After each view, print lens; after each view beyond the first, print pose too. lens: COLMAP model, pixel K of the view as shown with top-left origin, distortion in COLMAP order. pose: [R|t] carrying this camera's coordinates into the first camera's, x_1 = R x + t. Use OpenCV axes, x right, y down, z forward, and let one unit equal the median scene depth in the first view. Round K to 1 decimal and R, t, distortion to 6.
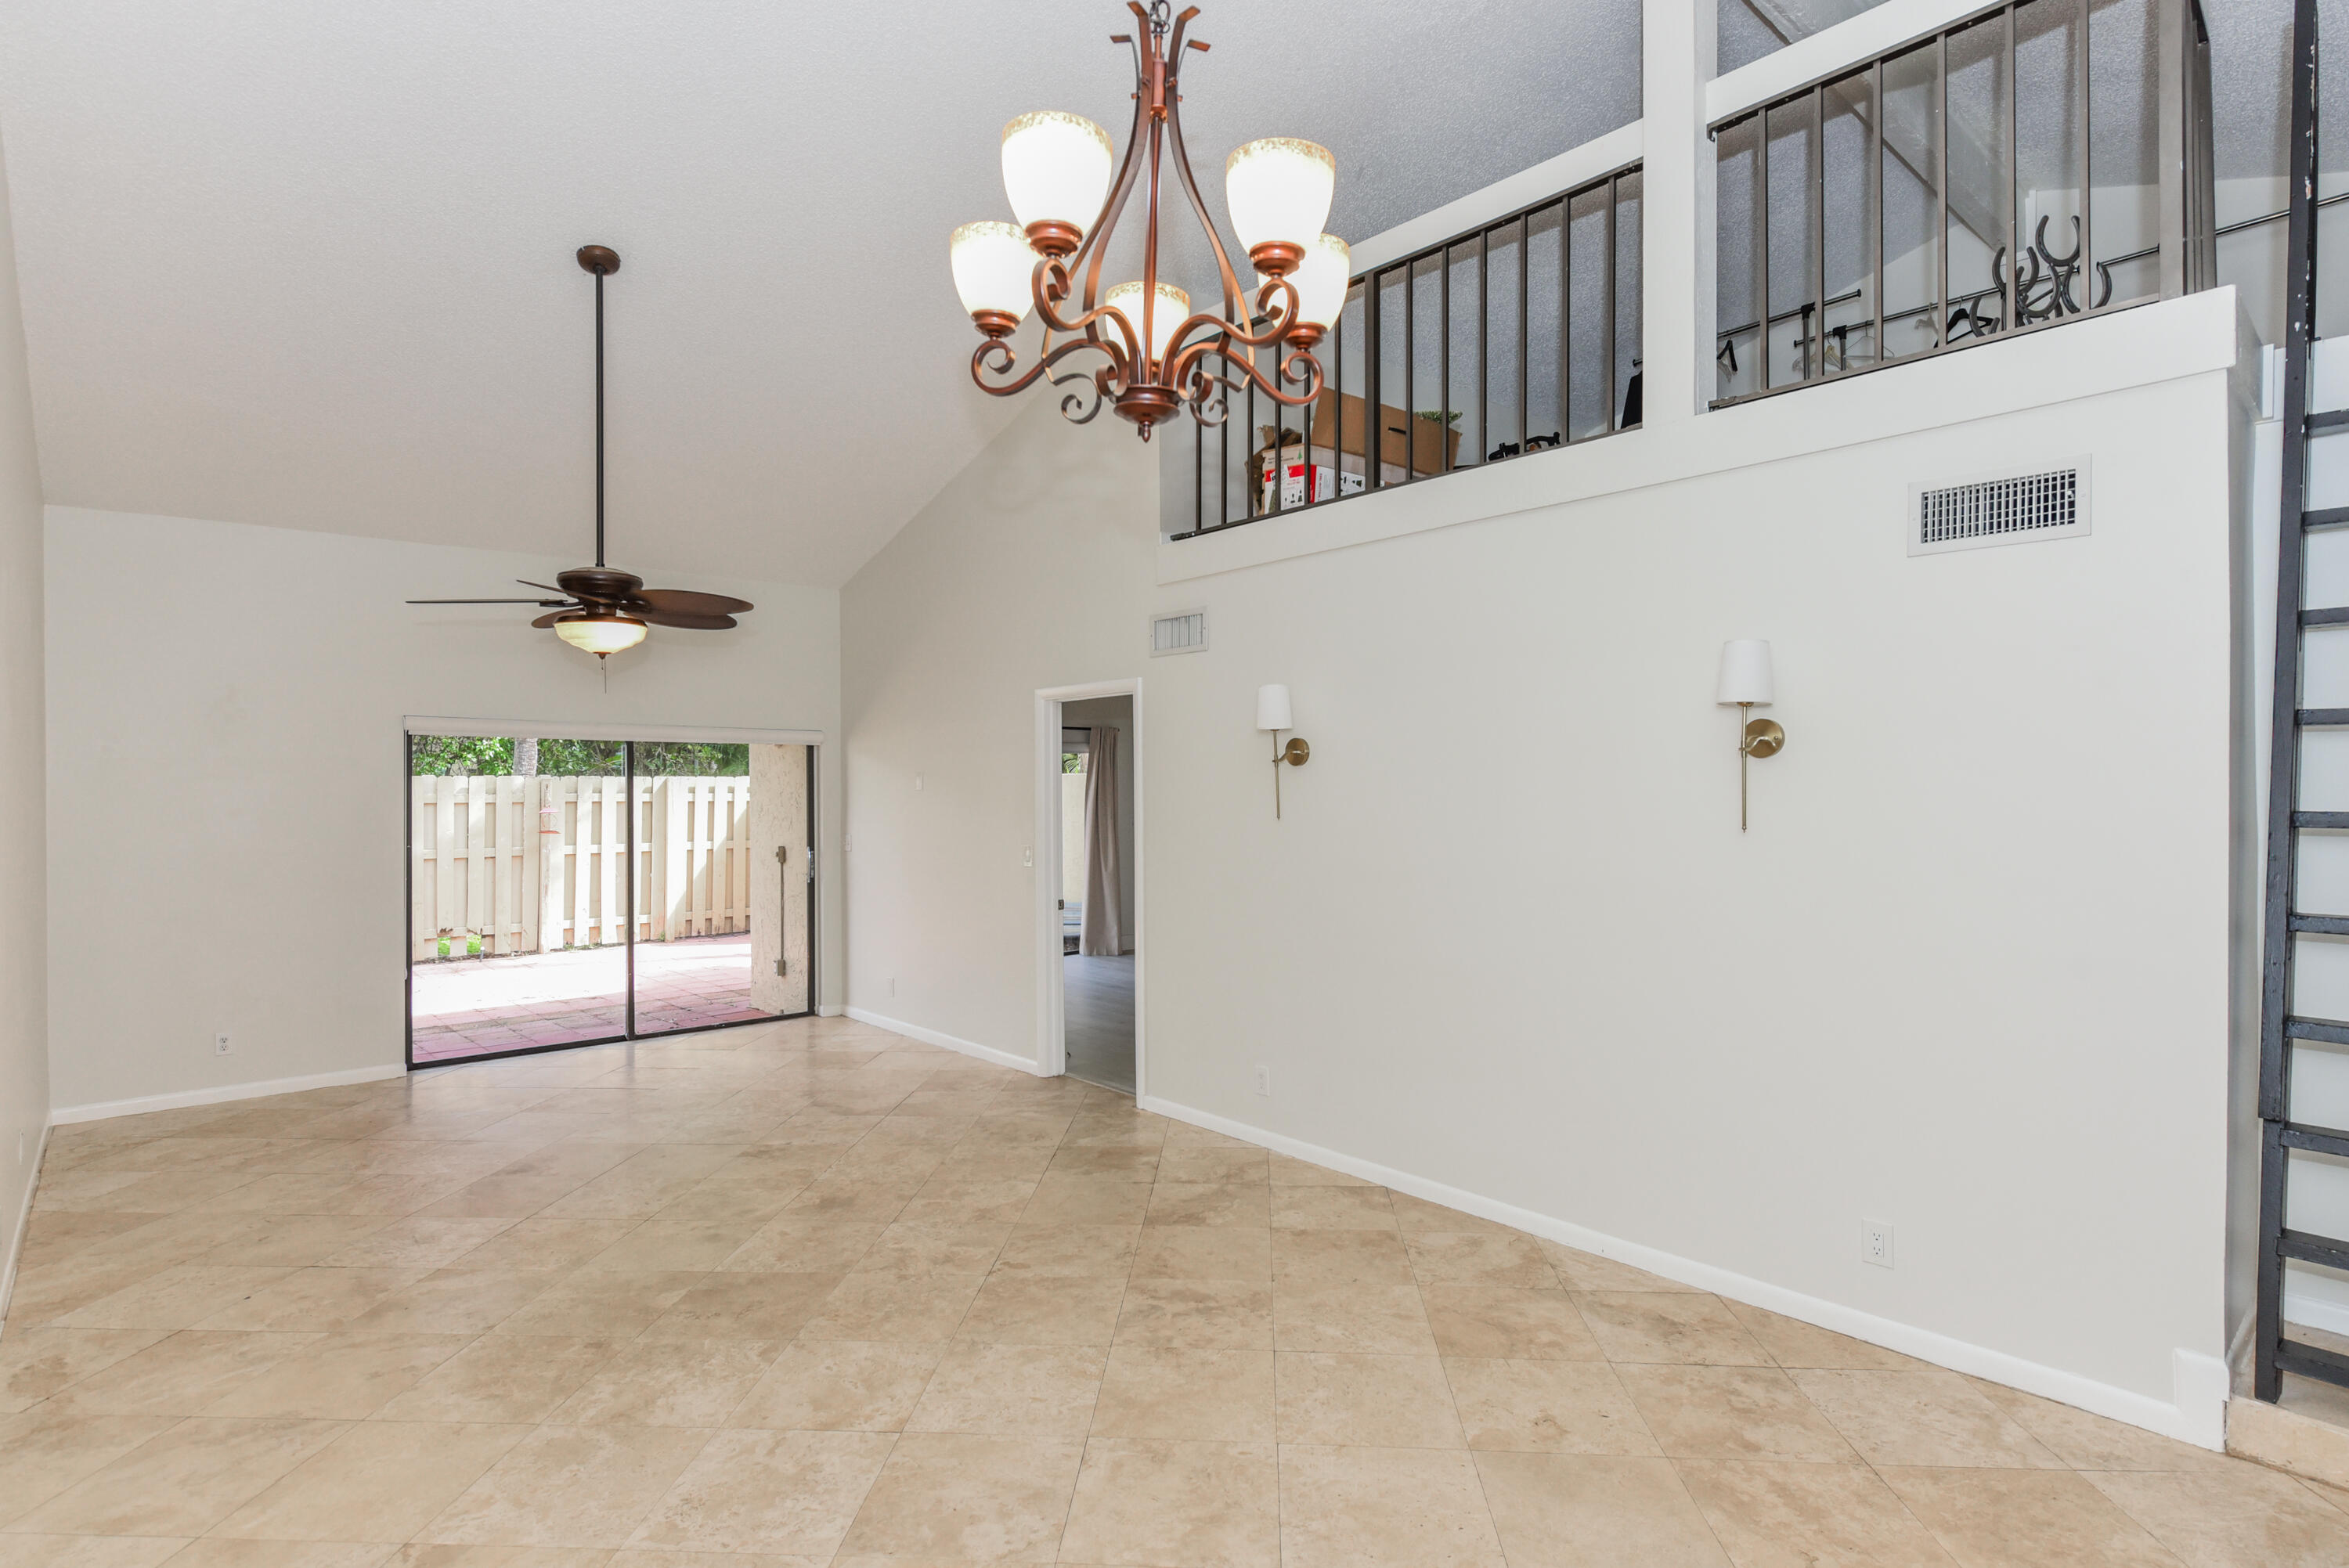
lens RADIAL K [[1193.7, 0, 1168.6], [0, 1193.7, 788.6], [0, 0, 1]] dist [0.005412, -0.002366]
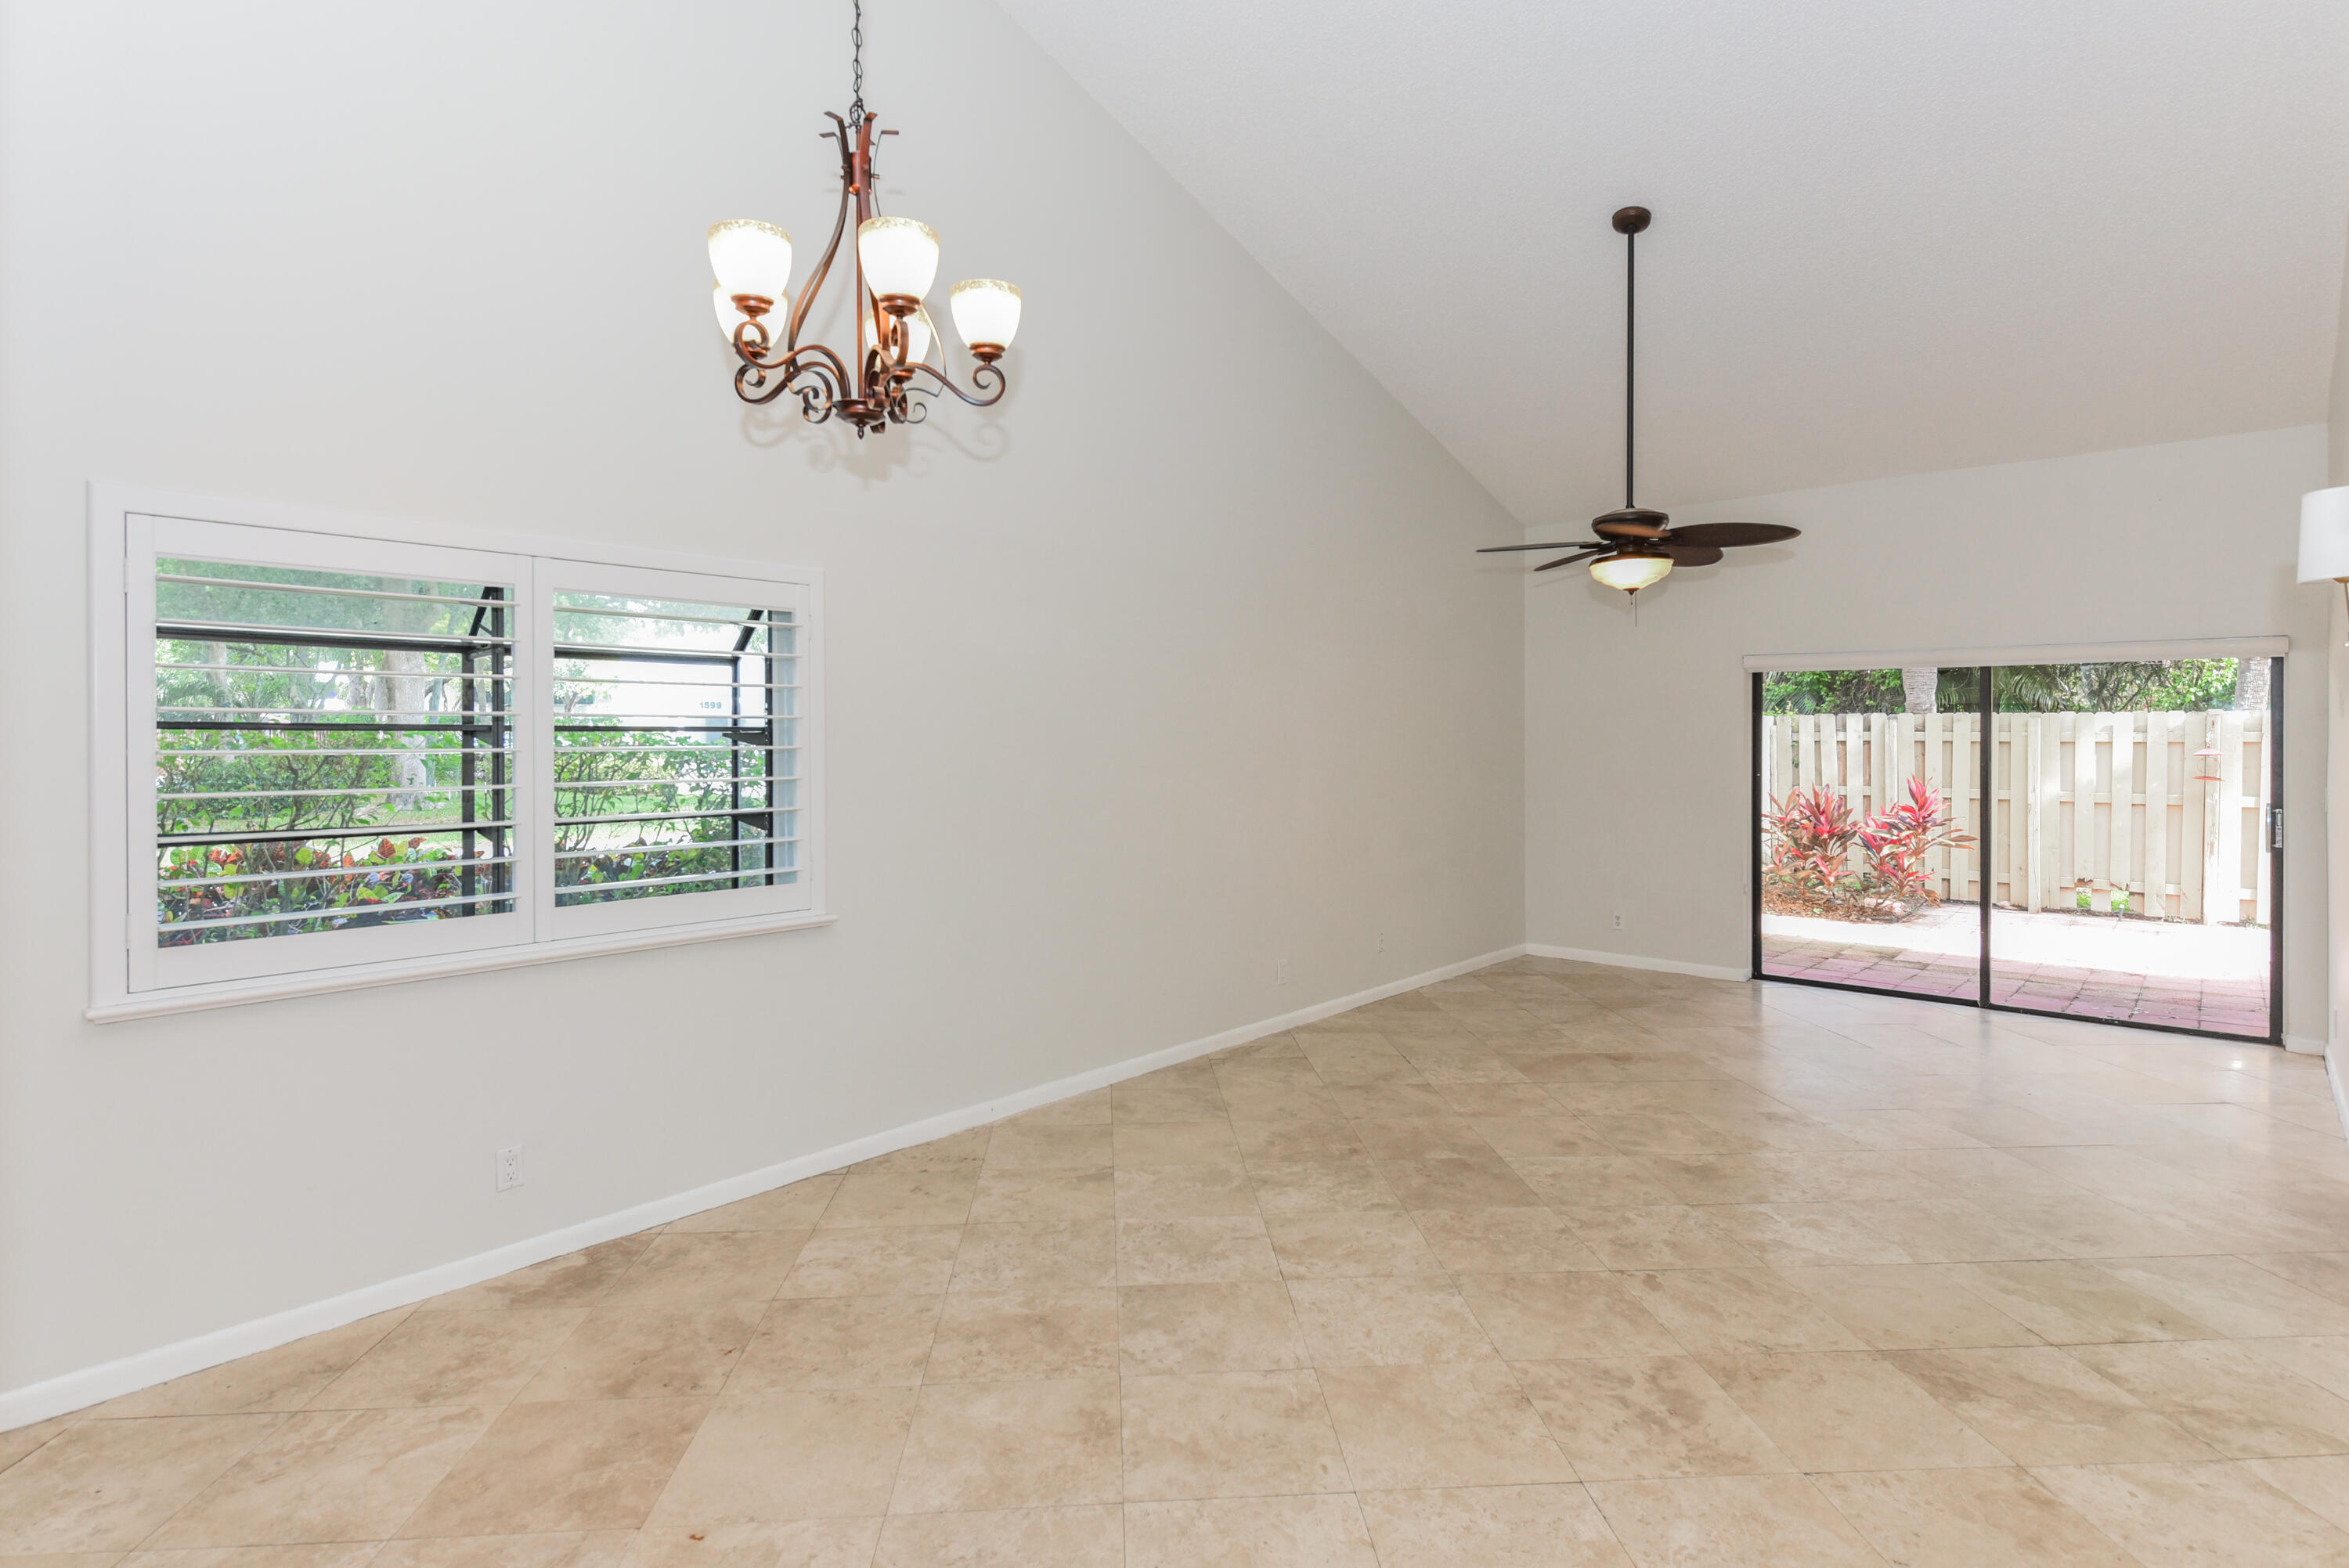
lens RADIAL K [[1193.7, 0, 1183.0], [0, 1193.7, 756.6], [0, 0, 1]] dist [0.005412, -0.002366]
pose [[0.126856, 0.022690, -0.991662, 0.625467], [-0.004048, 0.999742, 0.022357, 0.014669], [0.991913, 0.001178, 0.126915, 0.548580]]
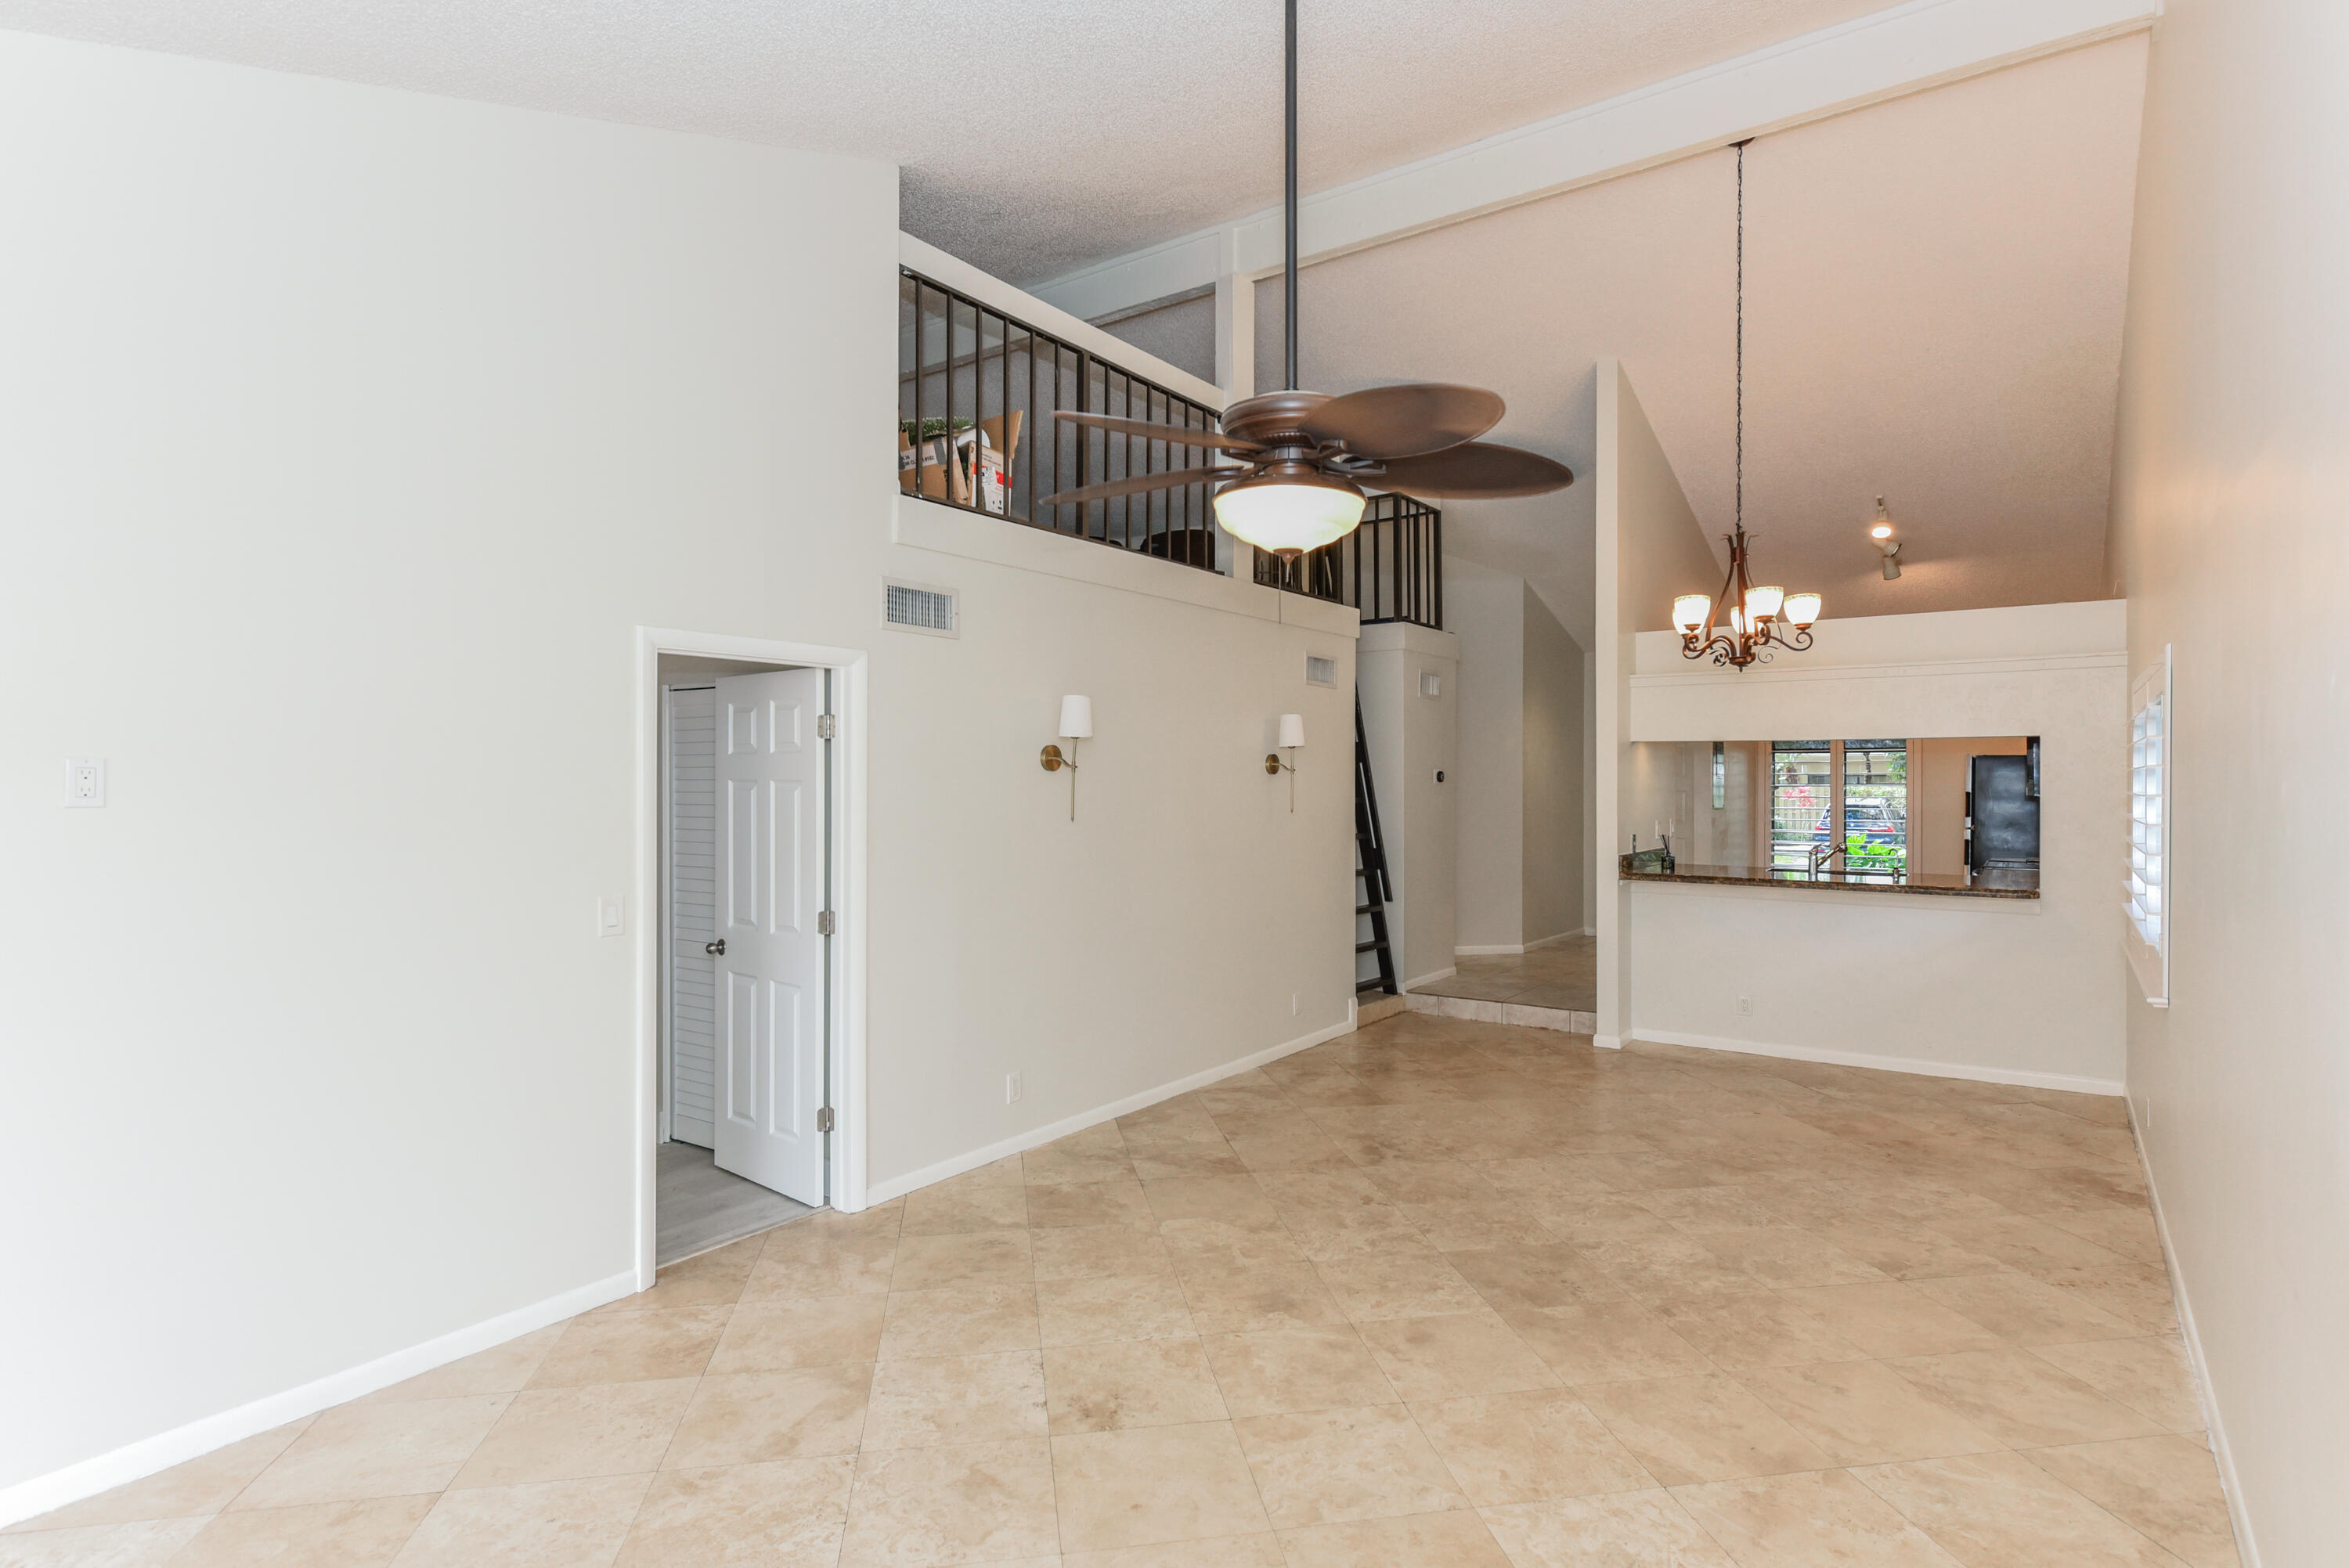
lens RADIAL K [[1193.7, 0, 1229.3], [0, 1193.7, 796.2], [0, 0, 1]] dist [0.005412, -0.002366]
pose [[-0.255697, -0.006380, 0.966736, -1.172823], [0.006983, 0.999940, 0.008446, -0.005059], [-0.966732, 0.008910, -0.255637, 1.372050]]
